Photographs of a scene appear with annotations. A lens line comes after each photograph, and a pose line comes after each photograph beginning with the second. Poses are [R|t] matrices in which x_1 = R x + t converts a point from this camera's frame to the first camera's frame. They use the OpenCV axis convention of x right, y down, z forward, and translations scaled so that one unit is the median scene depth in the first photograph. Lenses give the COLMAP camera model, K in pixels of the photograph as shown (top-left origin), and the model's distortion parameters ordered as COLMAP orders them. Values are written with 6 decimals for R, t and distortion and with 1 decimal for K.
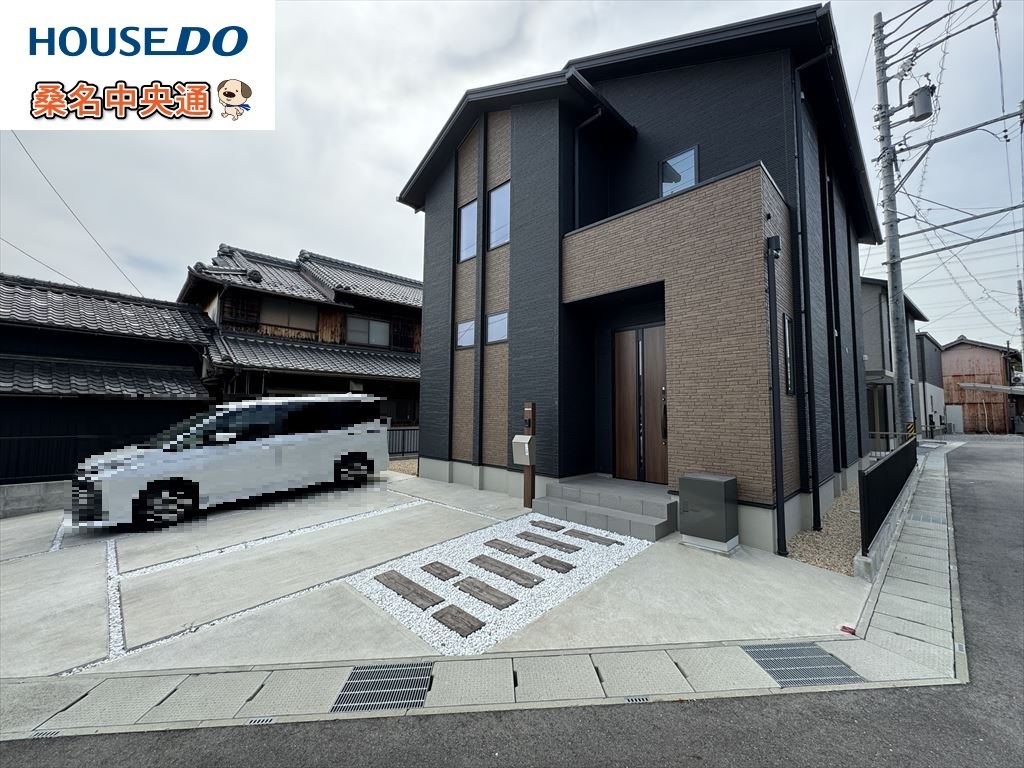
lens RADIAL K [[411.4, 0, 512.0], [0, 411.4, 384.0], [0, 0, 1]] dist [-0.000320, -0.000124]
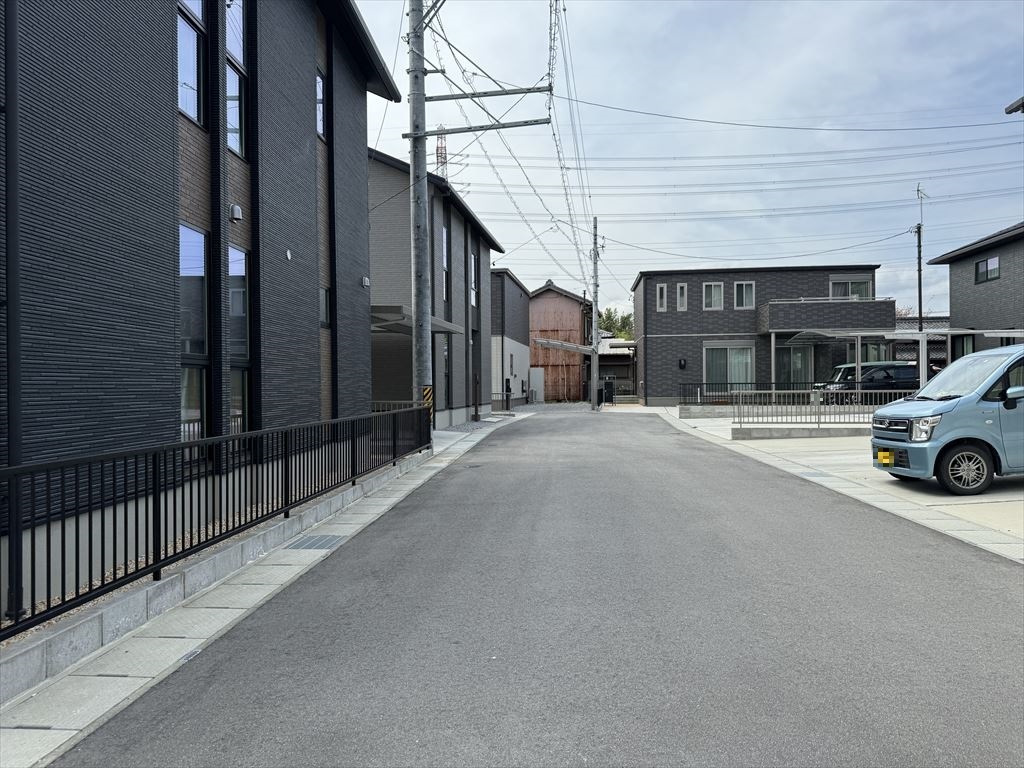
lens RADIAL K [[723.0, 0, 512.0], [0, 723.0, 384.0], [0, 0, 1]] dist [0.075257, -0.109231]
pose [[0.730898, -0.015468, 0.682311, 0.417860], [-0.031036, 0.997956, 0.055870, 0.033257], [-0.681781, -0.062012, 0.728924, 0.078703]]
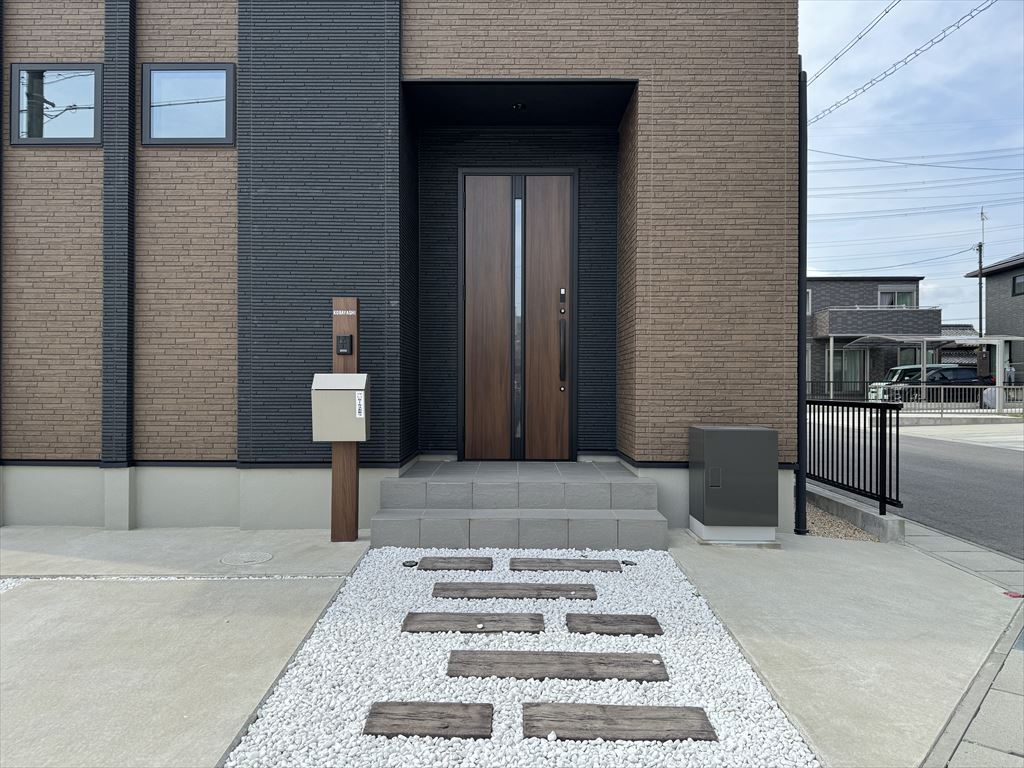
lens RADIAL K [[723.0, 0, 512.0], [0, 723.0, 384.0], [0, 0, 1]] dist [0.075257, -0.109231]
pose [[0.706983, -0.004921, 0.707214, -0.298510], [-0.046277, 0.997511, 0.053204, 0.070783], [-0.705715, -0.070342, 0.704995, 0.282679]]
